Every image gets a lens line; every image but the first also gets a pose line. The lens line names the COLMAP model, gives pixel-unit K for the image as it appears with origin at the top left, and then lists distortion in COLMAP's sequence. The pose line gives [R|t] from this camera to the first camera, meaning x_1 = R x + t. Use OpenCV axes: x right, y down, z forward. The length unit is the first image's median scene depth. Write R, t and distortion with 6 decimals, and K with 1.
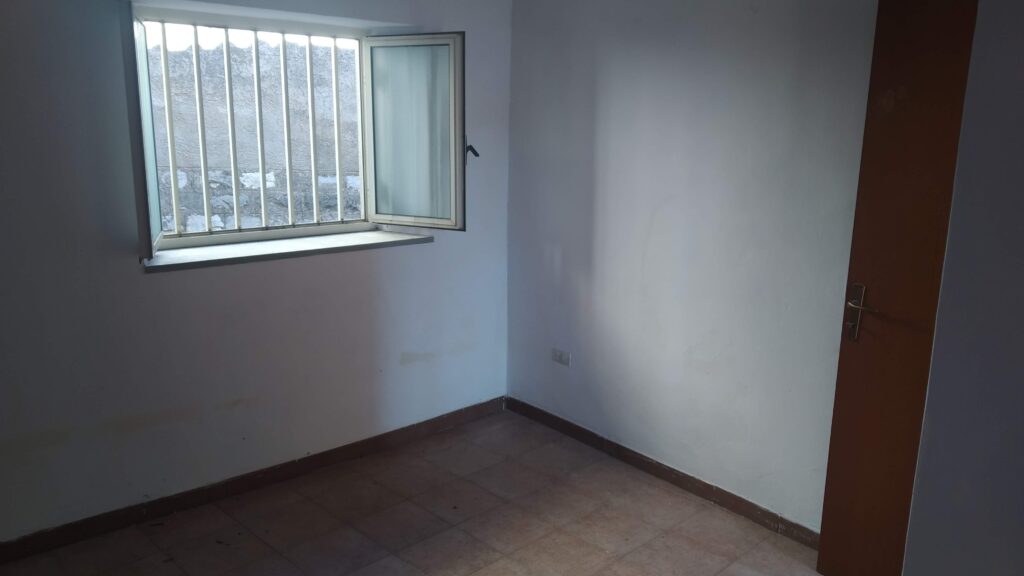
lens RADIAL K [[792.3, 0, 512.2], [0, 792.3, 285.4], [0, 0, 1]] dist [0.057603, -0.068871]
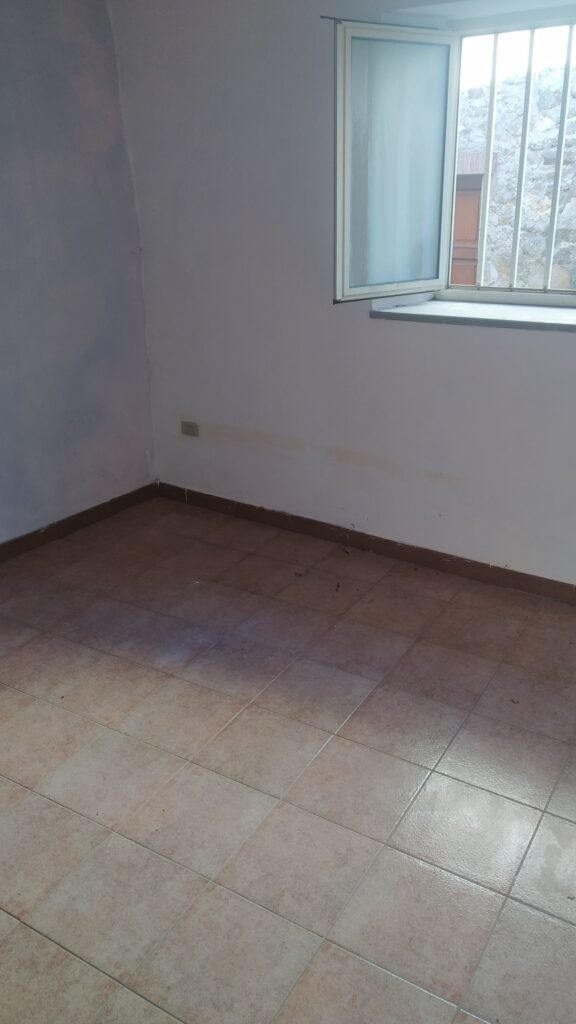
lens RADIAL K [[792.3, 0, 289.3], [0, 792.3, 516.1], [0, 0, 1]] dist [0.057603, -0.068871]
pose [[0.246444, 0.356332, -0.901273, 0.465711], [-0.174438, 0.931077, 0.320417, -0.076371], [0.953329, 0.078251, 0.291616, 0.559948]]
